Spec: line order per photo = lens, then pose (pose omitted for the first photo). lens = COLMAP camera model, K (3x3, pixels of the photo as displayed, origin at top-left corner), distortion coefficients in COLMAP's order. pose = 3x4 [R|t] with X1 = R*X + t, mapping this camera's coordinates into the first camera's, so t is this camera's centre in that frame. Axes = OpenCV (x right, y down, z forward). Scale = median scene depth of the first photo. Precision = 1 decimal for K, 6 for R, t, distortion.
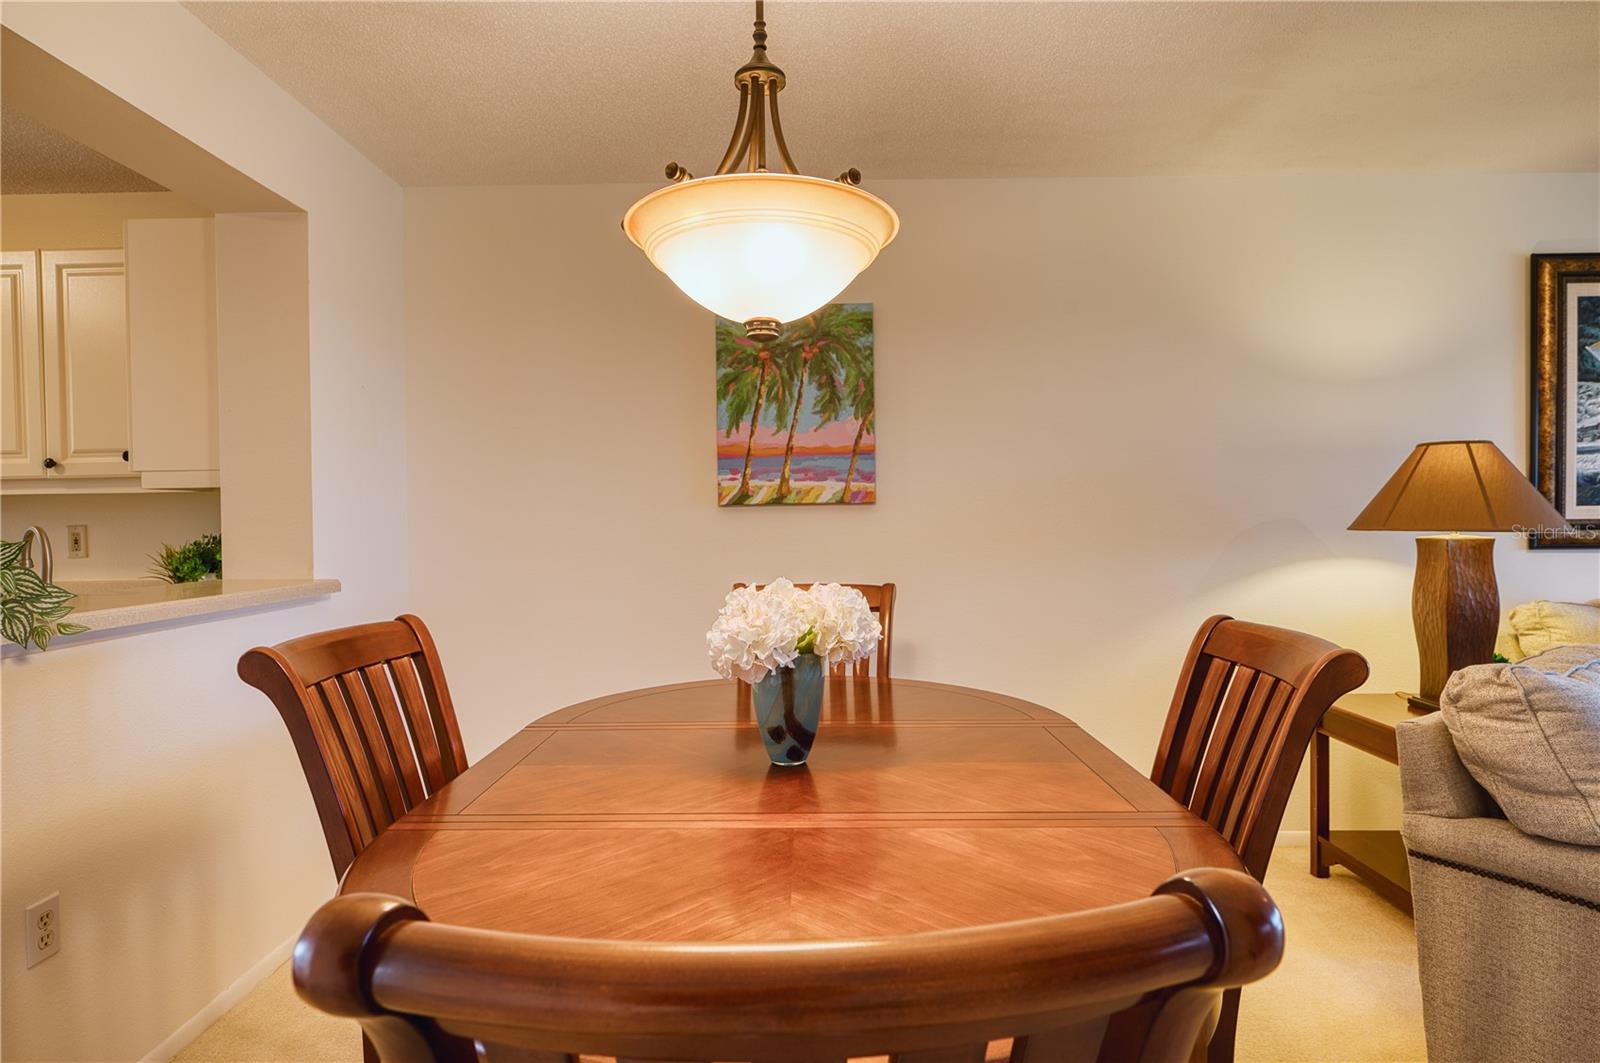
lens RADIAL K [[879.5, 0, 800.0], [0, 879.5, 531.5], [0, 0, 1]] dist [-0.029033, 0.022935]
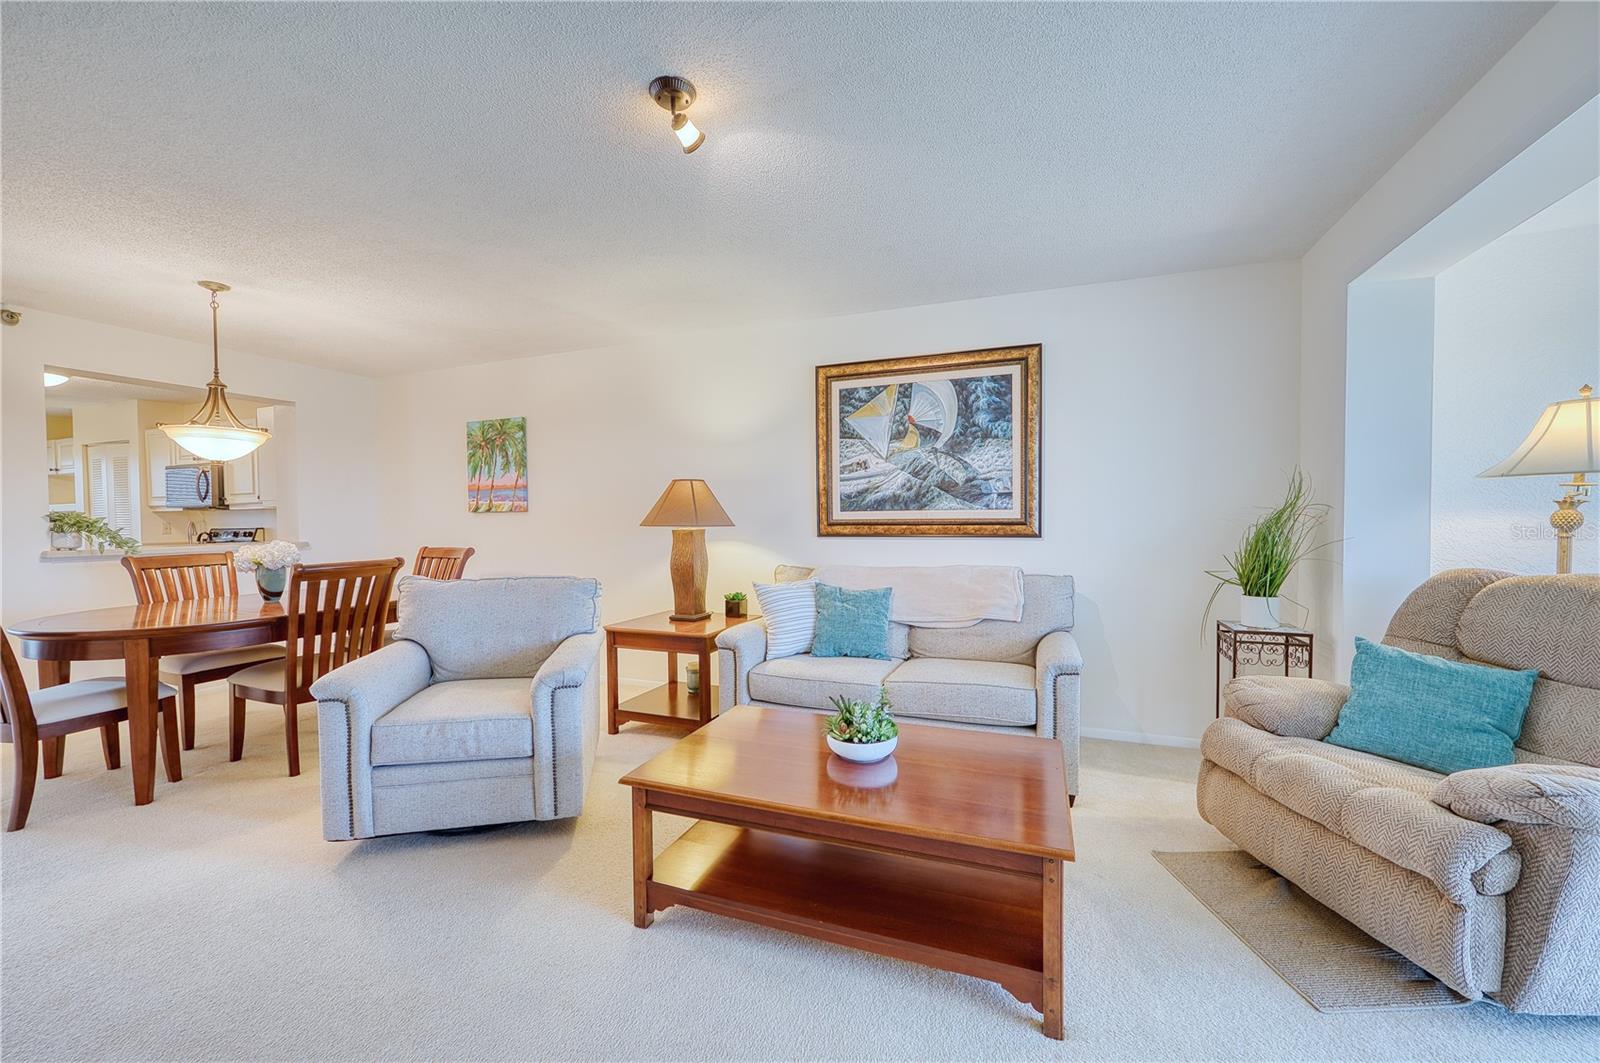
lens RADIAL K [[629.1, 0, 800.0], [0, 629.1, 531.5], [0, 0, 1]] dist [-0.009692, 0.000402]
pose [[0.933985, 0.009219, -0.357193, 1.254584], [-0.003848, 0.999869, 0.015745, -0.010002], [0.357291, -0.013331, 0.933898, -0.178568]]
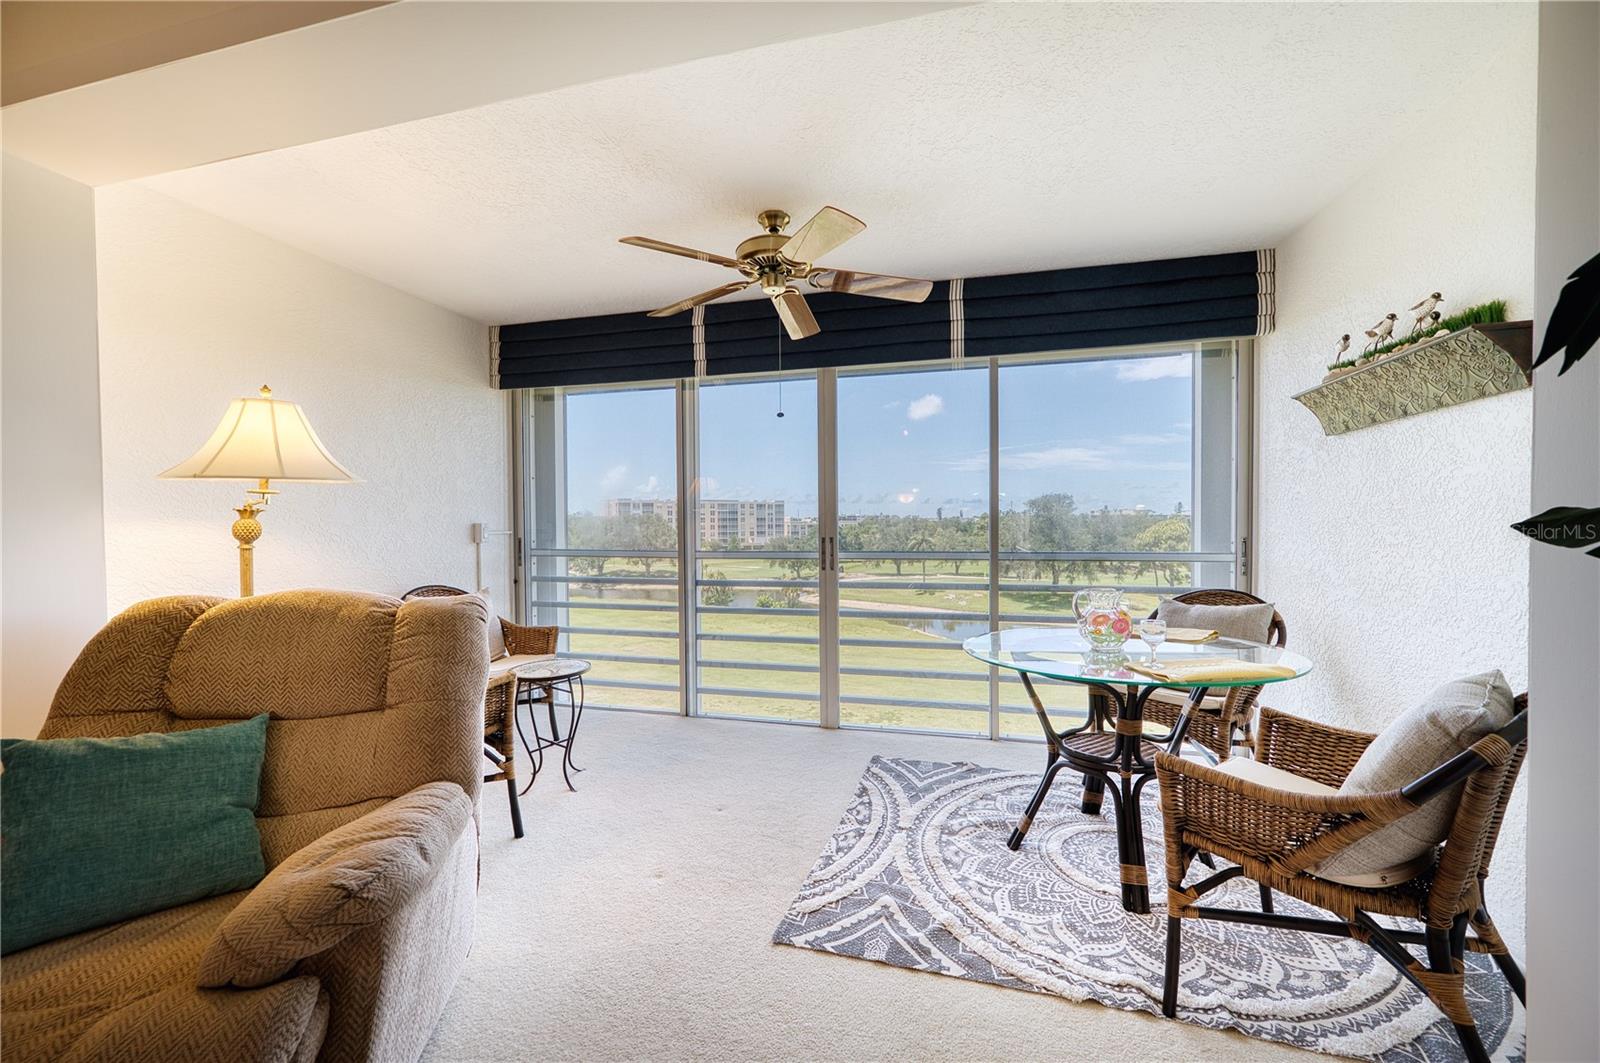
lens RADIAL K [[623.5, 0, 800.0], [0, 623.5, 531.5], [0, 0, 1]] dist [-0.008761, 0.000016]
pose [[0.237728, -0.011370, 0.971265, 1.333264], [0.017430, 0.999820, 0.007438, -0.008552], [-0.971175, 0.015161, 0.237883, 0.107390]]
